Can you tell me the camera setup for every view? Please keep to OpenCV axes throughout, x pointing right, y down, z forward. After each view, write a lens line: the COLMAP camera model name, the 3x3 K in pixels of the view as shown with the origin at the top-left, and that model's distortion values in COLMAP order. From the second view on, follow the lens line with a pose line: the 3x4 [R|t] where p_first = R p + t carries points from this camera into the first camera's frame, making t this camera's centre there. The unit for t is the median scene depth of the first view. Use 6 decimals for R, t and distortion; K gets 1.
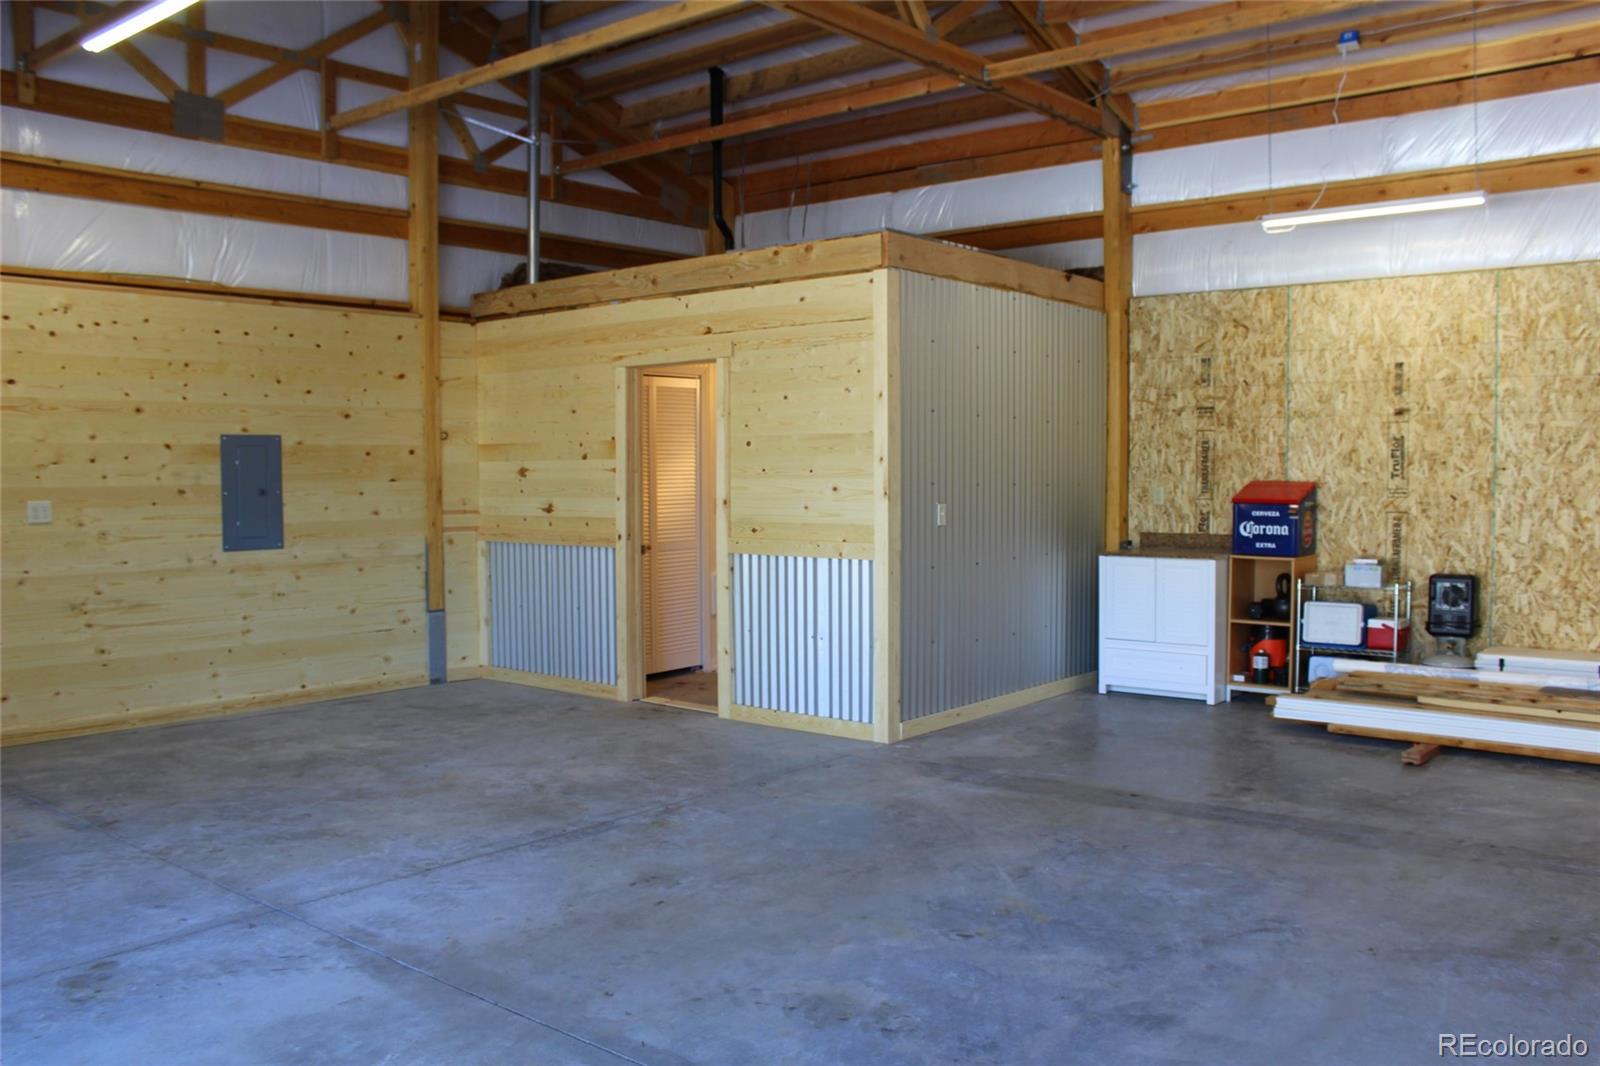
lens RADIAL K [[1325.2, 0, 812.6], [0, 1325.2, 520.9], [0, 0, 1]] dist [-0.170798, 0.150380]
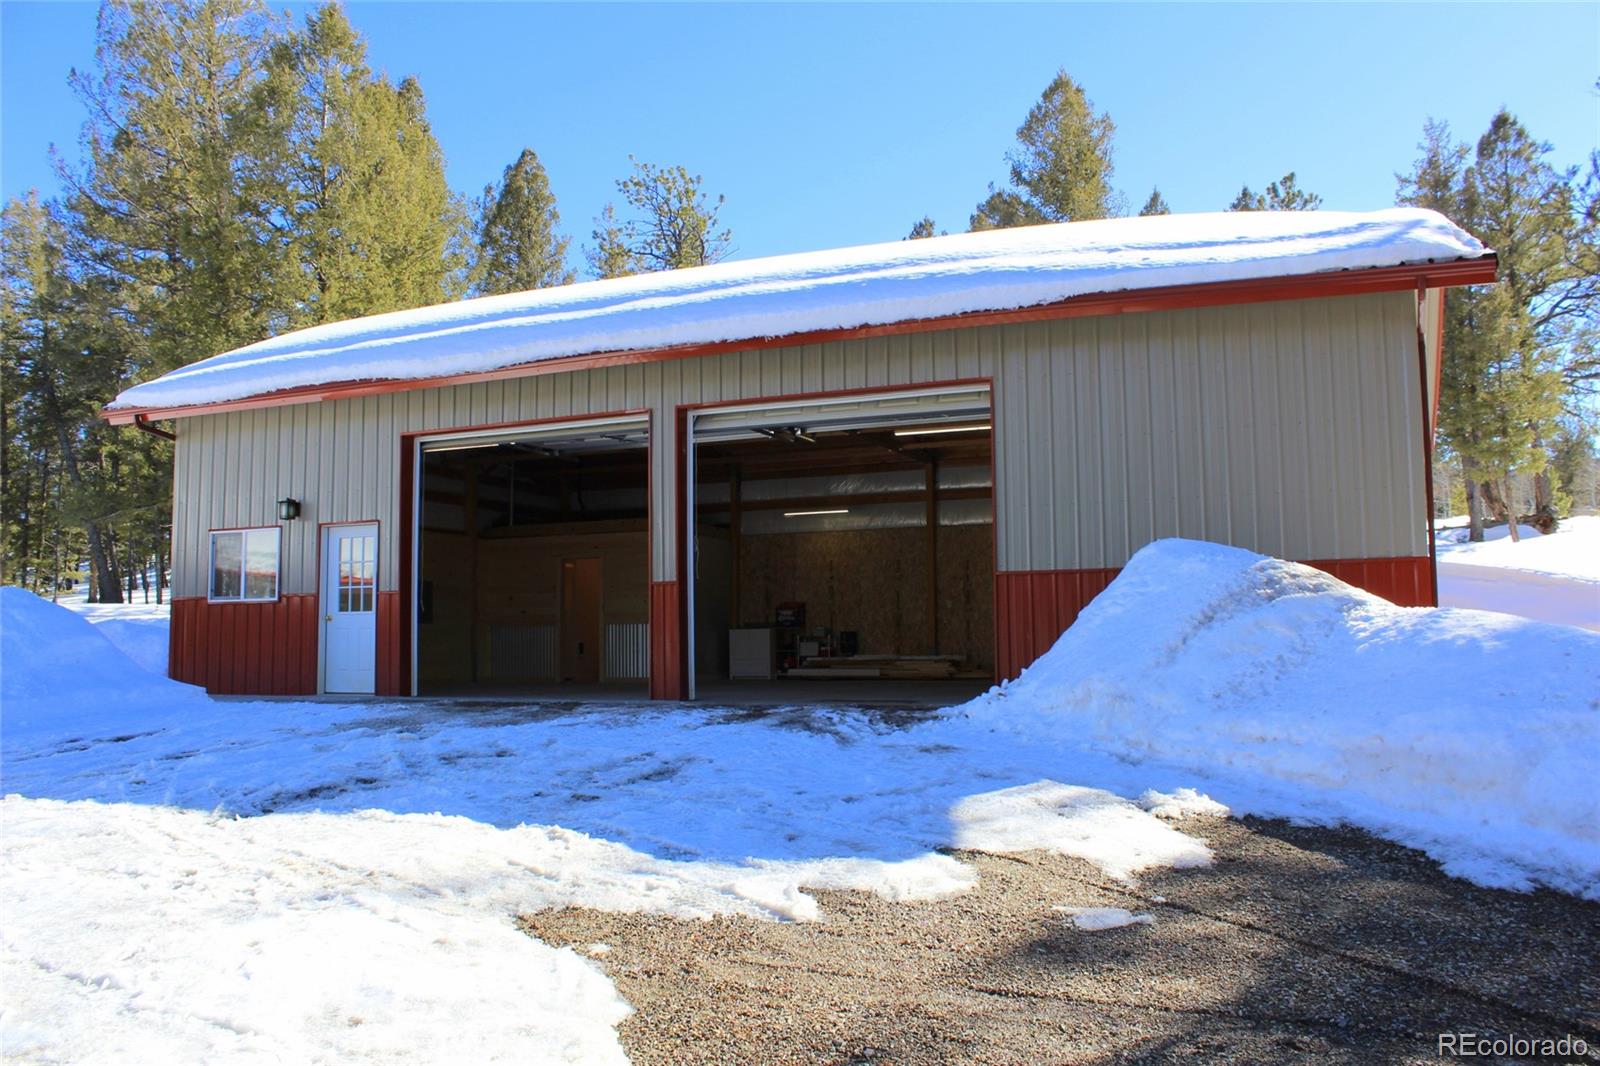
lens RADIAL K [[1325.2, 0, 812.6], [0, 1325.2, 520.9], [0, 0, 1]] dist [-0.170798, 0.150380]
pose [[0.956800, 0.023026, 0.289835, -0.468870], [0.015980, 0.991188, -0.131498, 0.186132], [-0.290309, 0.130449, 0.948000, -1.890074]]
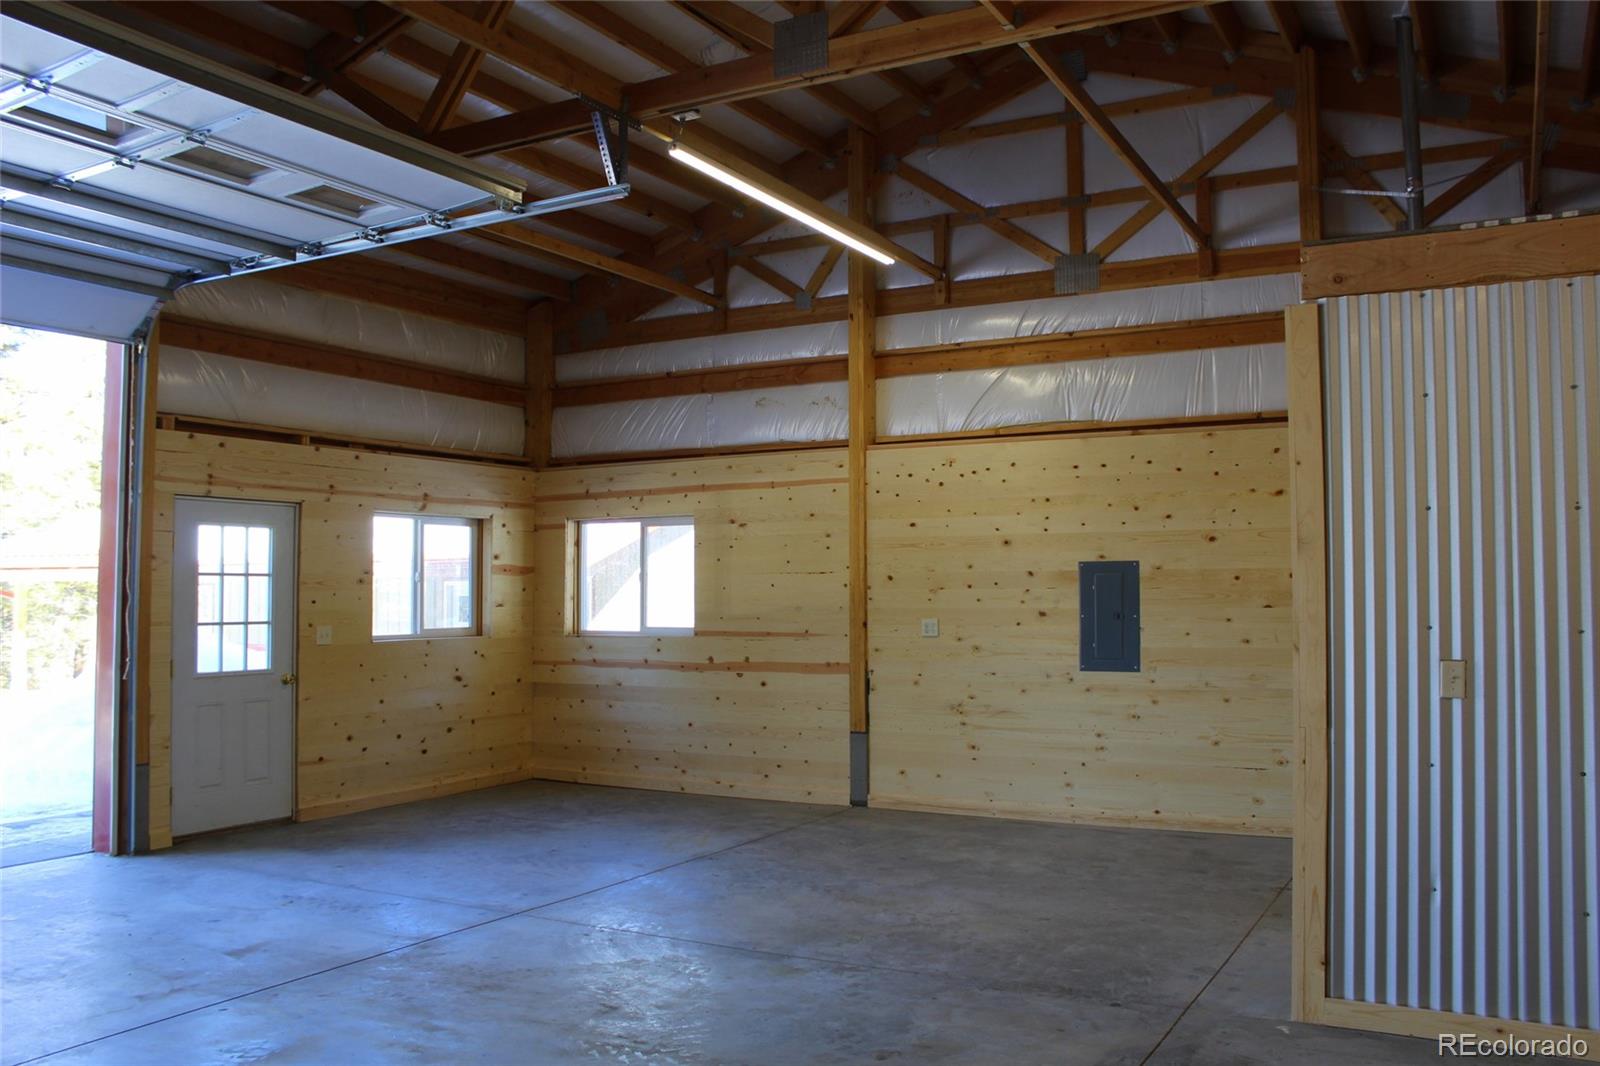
lens RADIAL K [[1325.2, 0, 812.6], [0, 1325.2, 520.9], [0, 0, 1]] dist [-0.170798, 0.150380]
pose [[0.184406, -0.046324, -0.981758, 0.584342], [-0.036978, 0.997854, -0.054029, -0.033522], [0.982154, 0.046267, 0.182297, 0.578541]]
